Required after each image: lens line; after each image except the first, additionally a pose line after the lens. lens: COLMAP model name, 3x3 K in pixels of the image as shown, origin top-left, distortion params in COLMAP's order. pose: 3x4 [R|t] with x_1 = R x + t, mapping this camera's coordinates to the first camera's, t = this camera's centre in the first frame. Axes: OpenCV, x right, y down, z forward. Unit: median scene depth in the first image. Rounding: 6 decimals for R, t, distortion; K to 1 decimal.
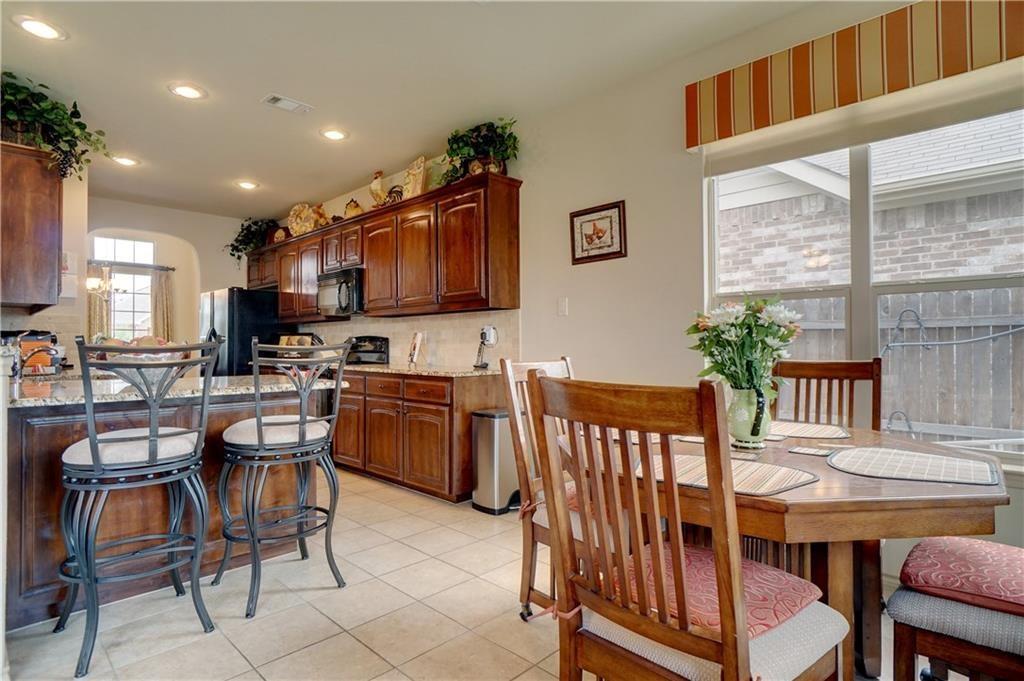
lens RADIAL K [[536.4, 0, 508.7], [0, 536.4, 331.9], [0, 0, 1]] dist [-0.008470, 0.000105]
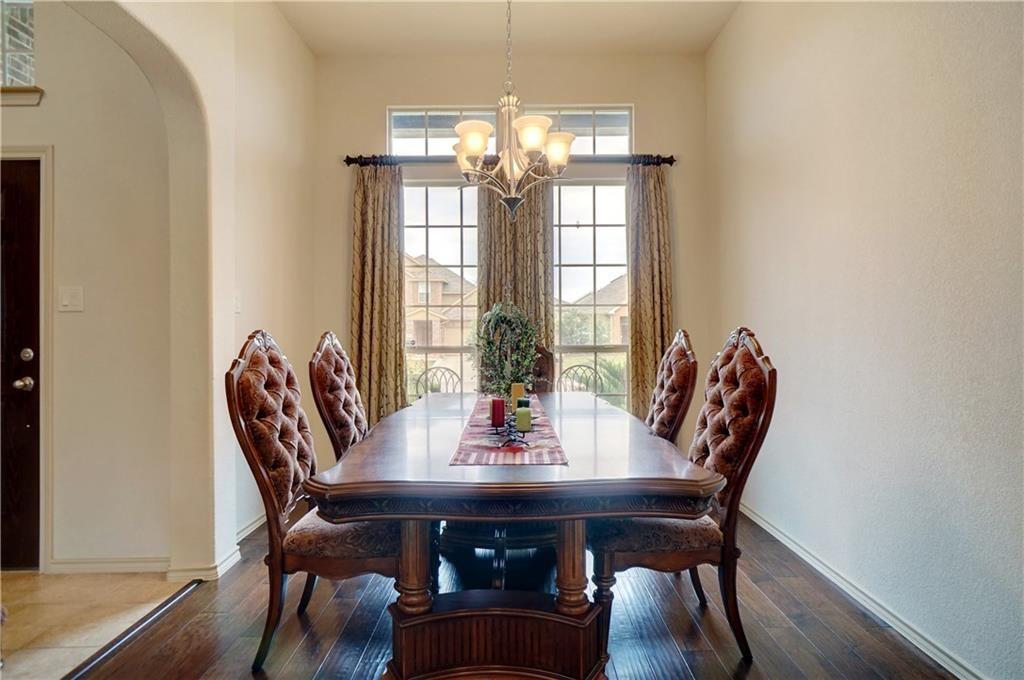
lens RADIAL K [[536.4, 0, 508.7], [0, 536.4, 331.4], [0, 0, 1]] dist [-0.008470, 0.000105]
pose [[0.694289, -0.004779, -0.719681, -0.903878], [0.016974, 0.999809, 0.009736, 0.026422], [0.719496, -0.018975, 0.694237, 1.339671]]
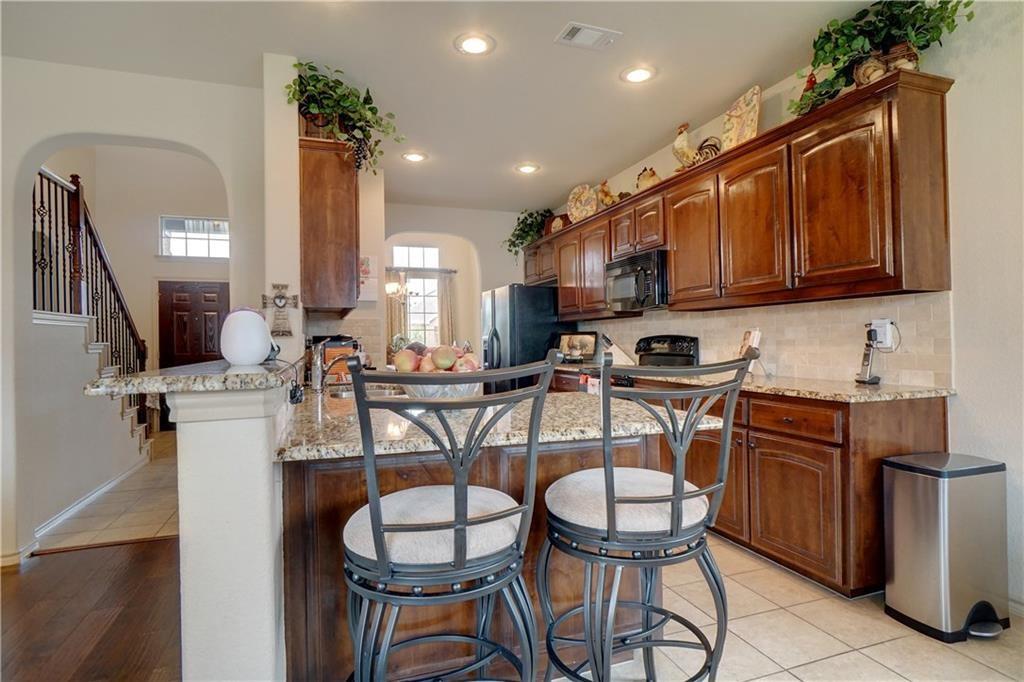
lens RADIAL K [[536.4, 0, 508.7], [0, 536.4, 332.4], [0, 0, 1]] dist [-0.008470, 0.000105]
pose [[0.897683, -0.013139, -0.440447, -0.158979], [0.018189, 0.999808, 0.007245, -0.008468], [0.440267, -0.014515, 0.897749, 0.222464]]
